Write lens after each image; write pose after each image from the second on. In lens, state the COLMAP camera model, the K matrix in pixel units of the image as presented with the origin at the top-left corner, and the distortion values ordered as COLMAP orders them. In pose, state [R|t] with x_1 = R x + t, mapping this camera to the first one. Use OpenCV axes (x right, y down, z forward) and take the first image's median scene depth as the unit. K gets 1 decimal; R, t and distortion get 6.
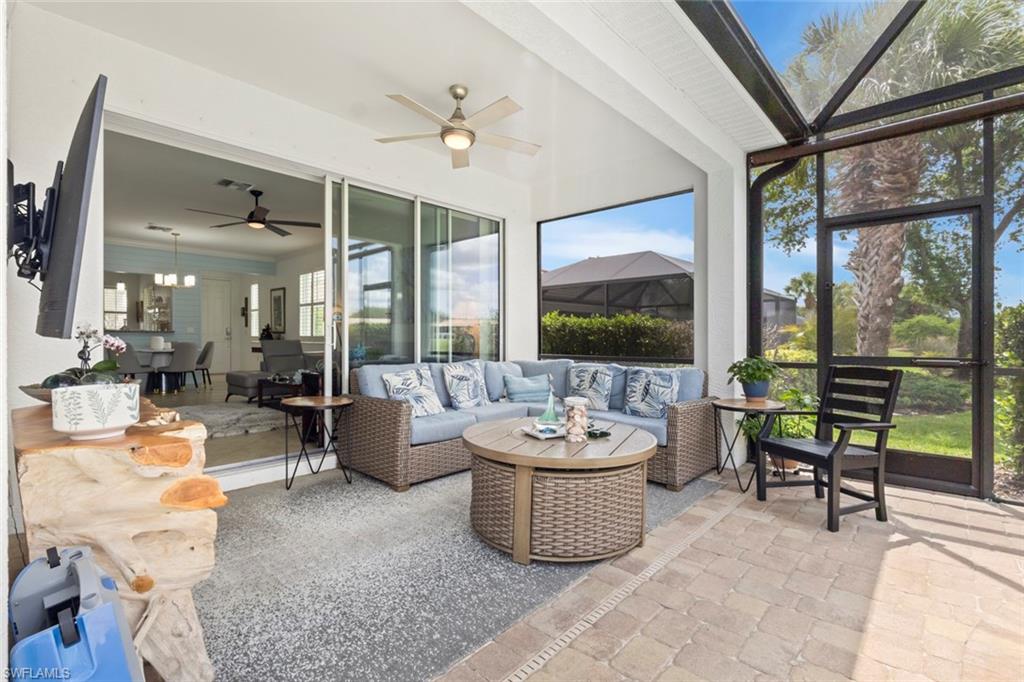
lens RADIAL K [[474.1, 0, 514.4], [0, 474.1, 340.3], [0, 0, 1]] dist [-0.002638, 0.002907]
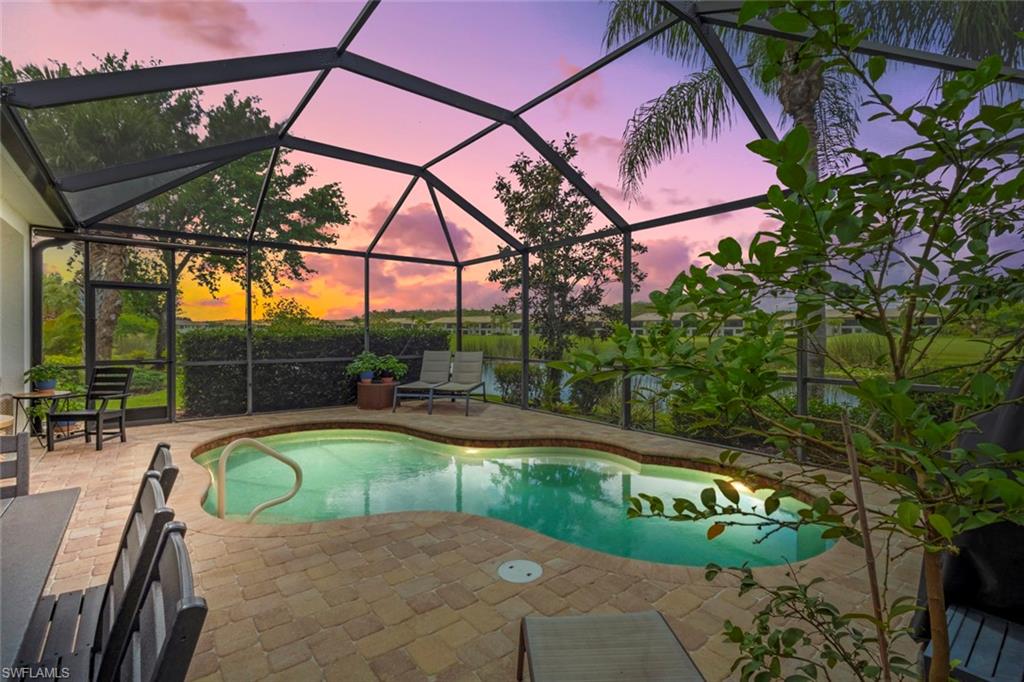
lens RADIAL K [[474.1, 0, 513.7], [0, 474.1, 336.9], [0, 0, 1]] dist [-0.002638, 0.002907]
pose [[0.167142, -0.004245, 0.985924, -0.278560], [0.000556, 0.999991, 0.004212, -0.021868], [-0.985933, -0.000156, 0.167143, -0.283133]]
